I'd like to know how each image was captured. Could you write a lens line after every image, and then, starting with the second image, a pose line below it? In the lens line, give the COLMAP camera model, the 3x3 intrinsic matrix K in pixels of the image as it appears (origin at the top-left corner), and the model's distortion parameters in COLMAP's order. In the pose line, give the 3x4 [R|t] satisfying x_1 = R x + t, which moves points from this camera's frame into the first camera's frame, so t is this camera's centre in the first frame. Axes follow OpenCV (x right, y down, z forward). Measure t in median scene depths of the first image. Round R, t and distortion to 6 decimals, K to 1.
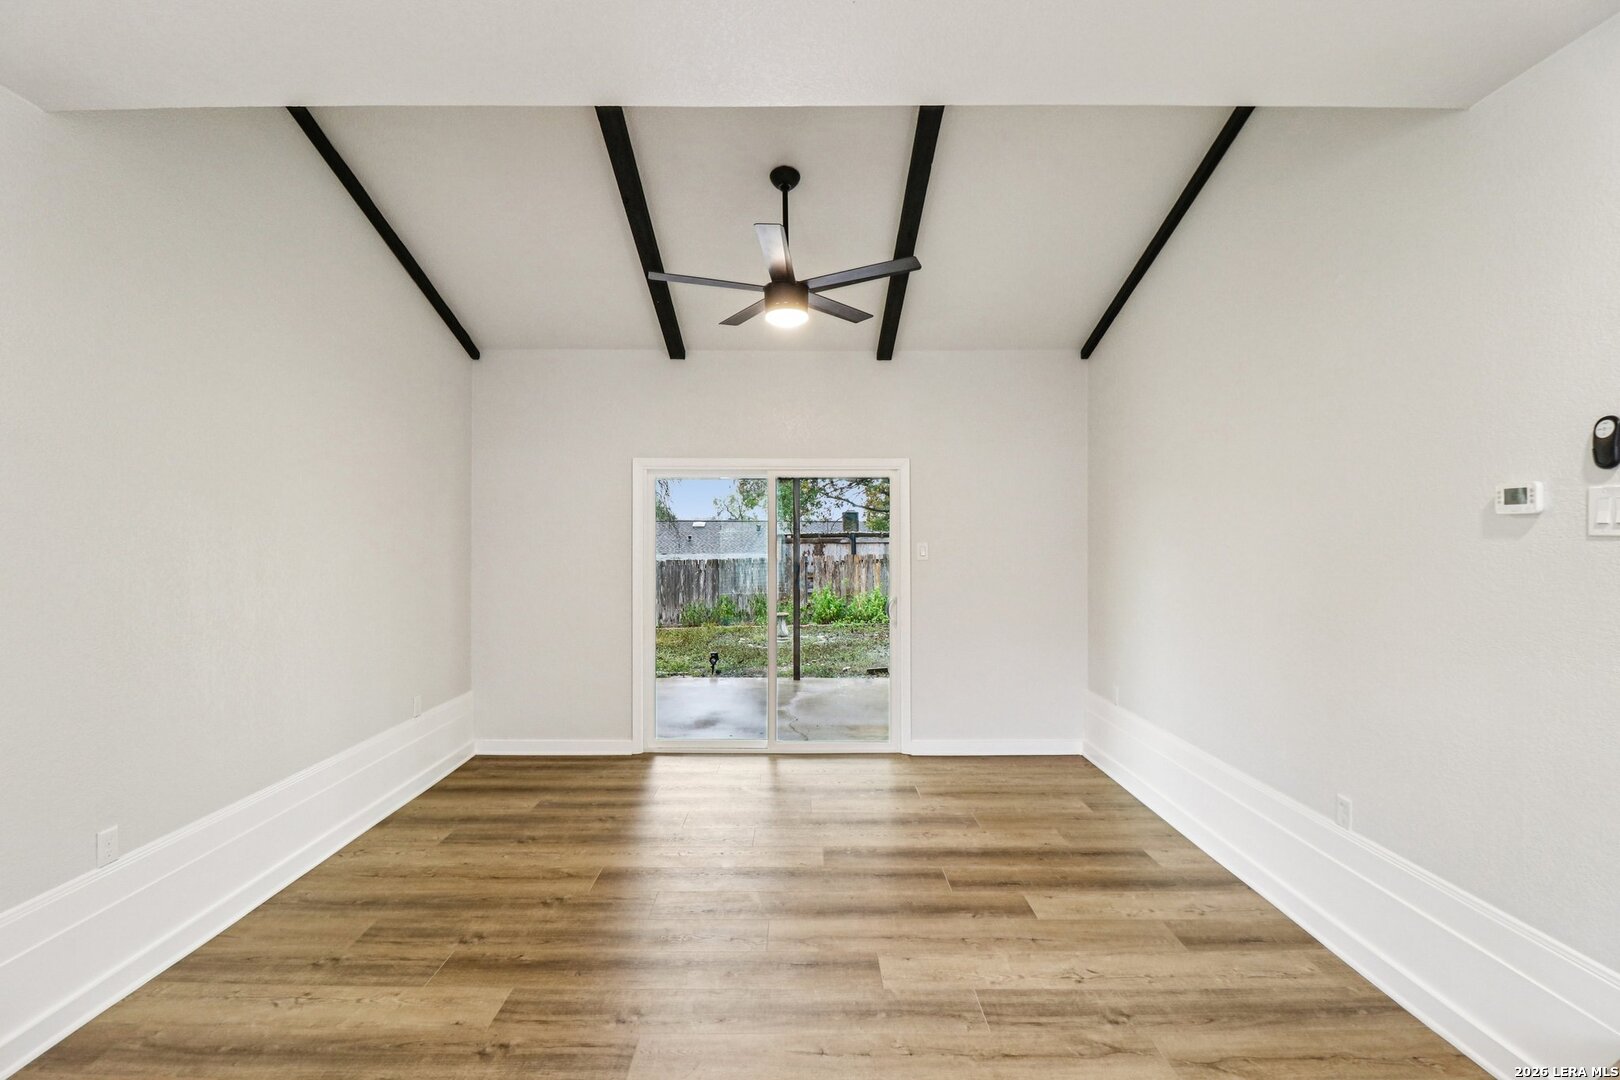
lens RADIAL K [[765.1, 0, 799.7], [0, 765.1, 543.7], [0, 0, 1]] dist [0.003008, -0.016710]
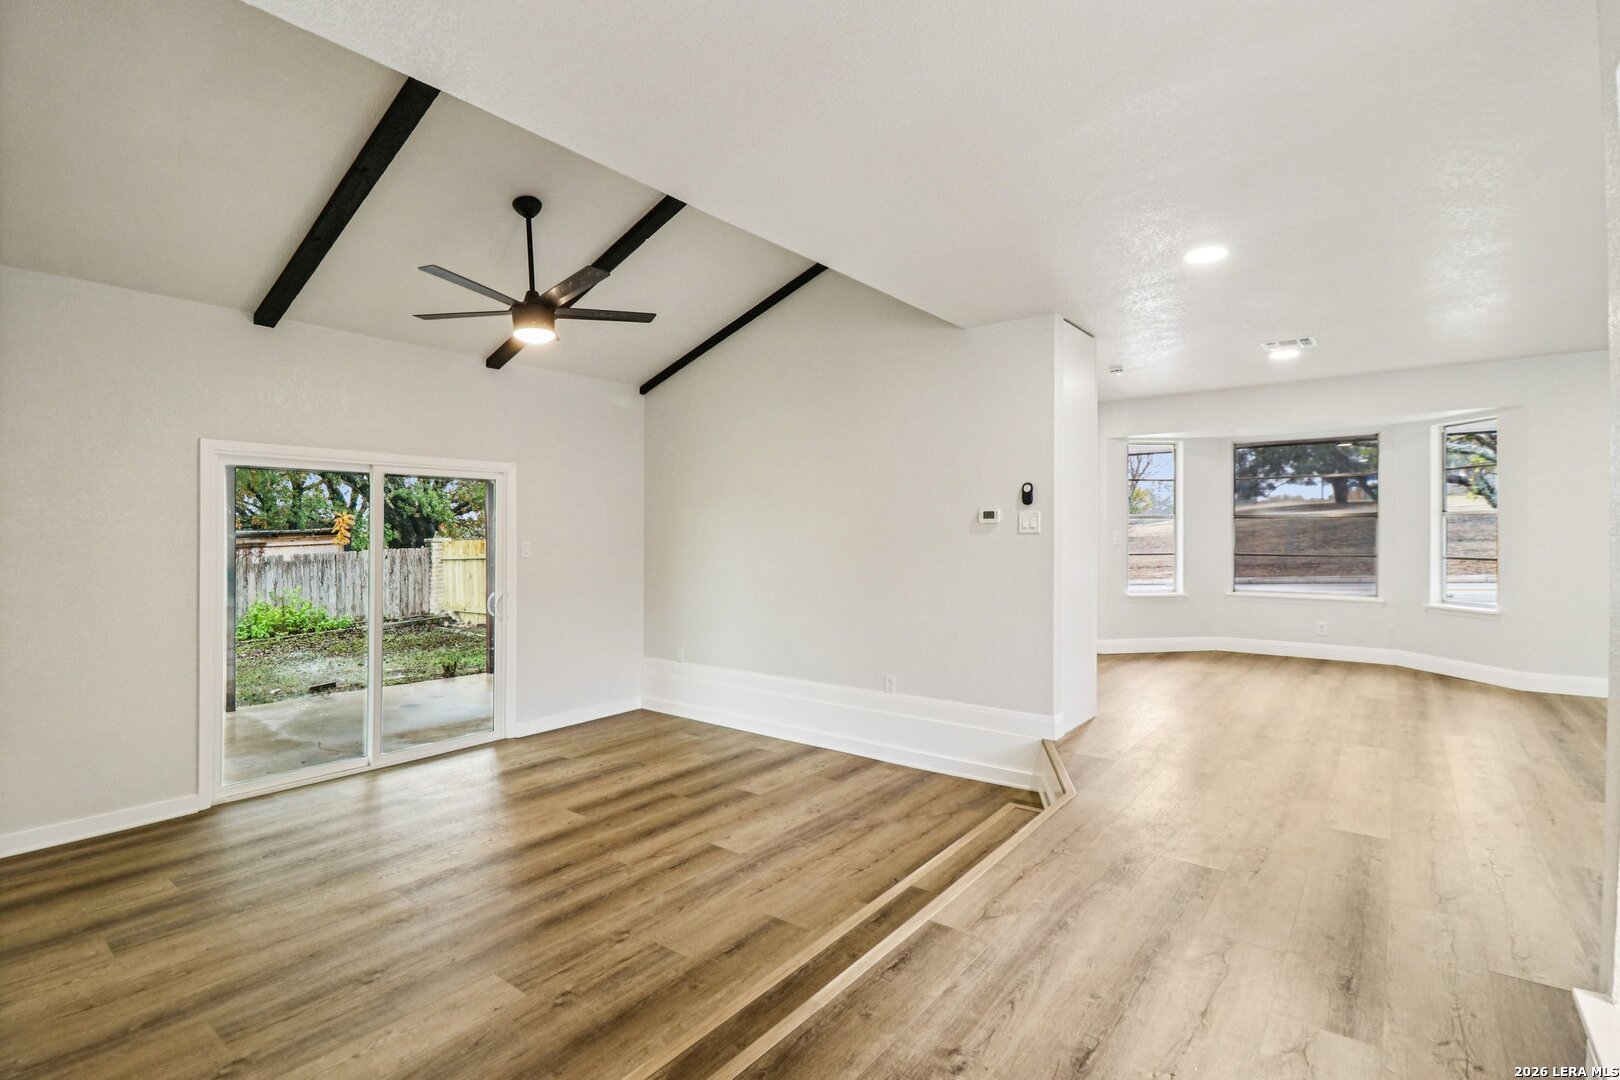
lens RADIAL K [[756.5, 0, 798.2], [0, 756.5, 567.7], [0, 0, 1]] dist [0.012435, -0.016279]
pose [[0.627071, -0.040444, 0.777912, -0.686272], [0.014339, 0.999081, 0.040385, -0.003644], [-0.778831, -0.014170, 0.627074, 0.030369]]
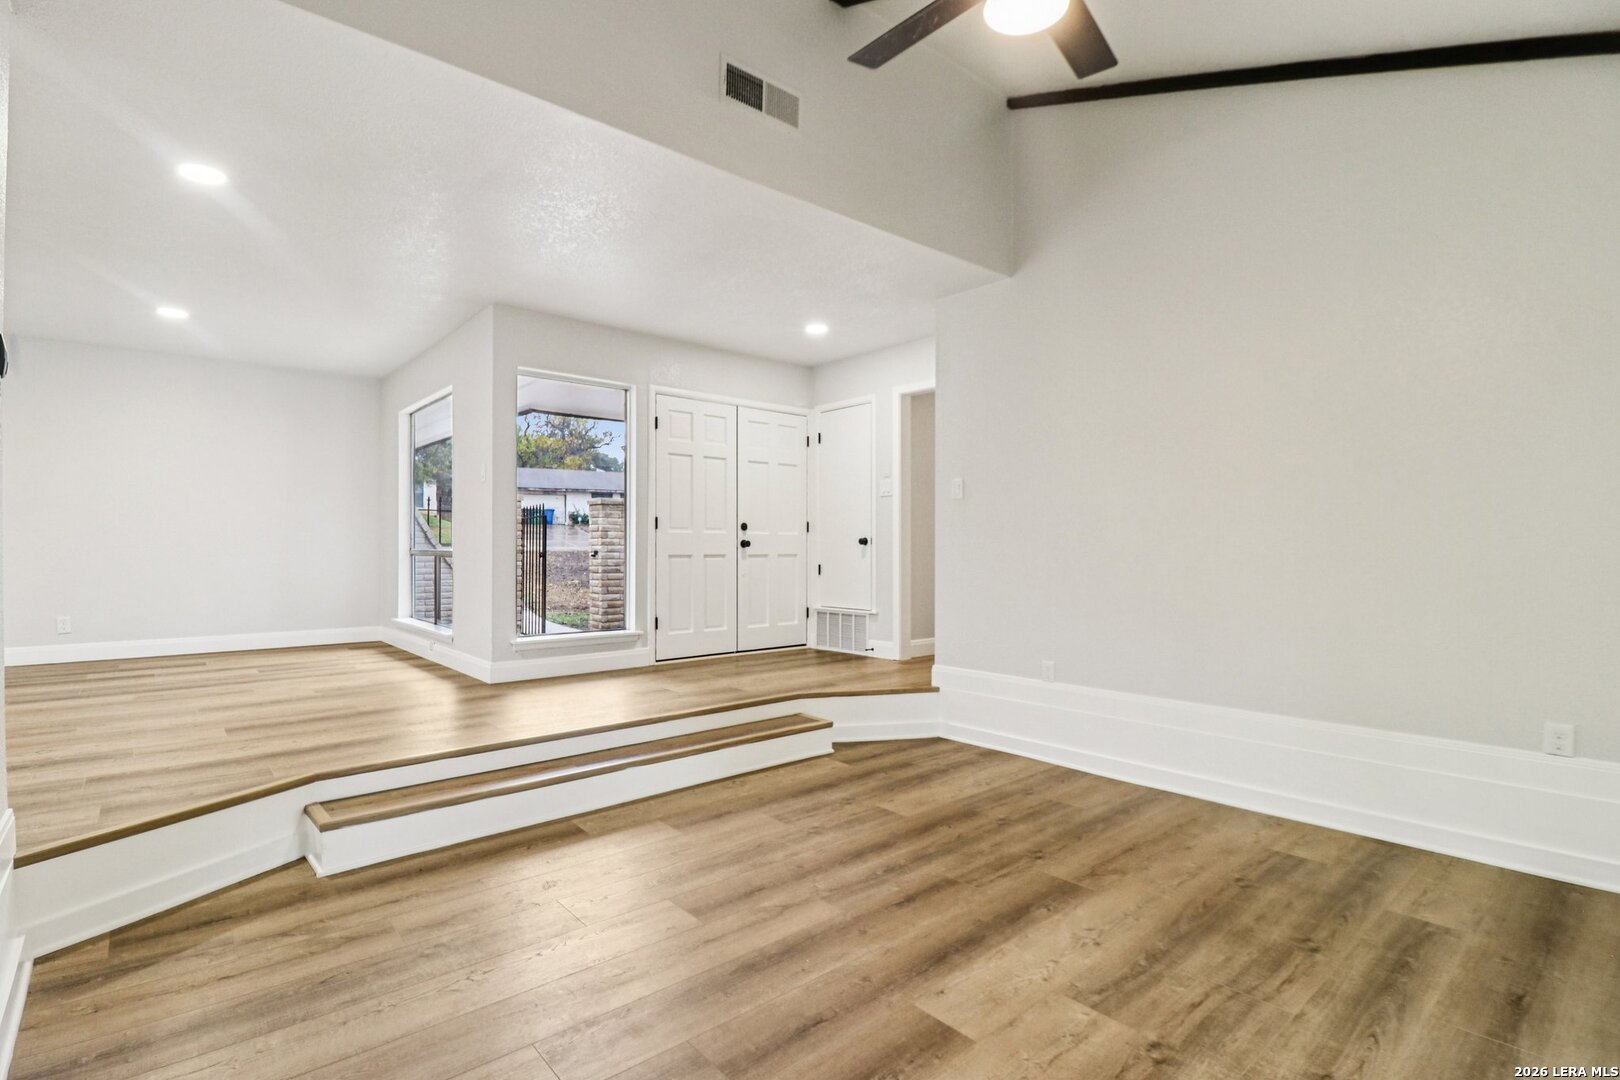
lens RADIAL K [[765.1, 0, 799.7], [0, 765.1, 543.7], [0, 0, 1]] dist [0.003008, -0.016710]
pose [[-0.759061, -0.002633, -0.651014, 0.497559], [-0.004984, 0.999986, 0.001768, 0.075473], [0.651001, 0.004587, -0.759063, 1.453450]]
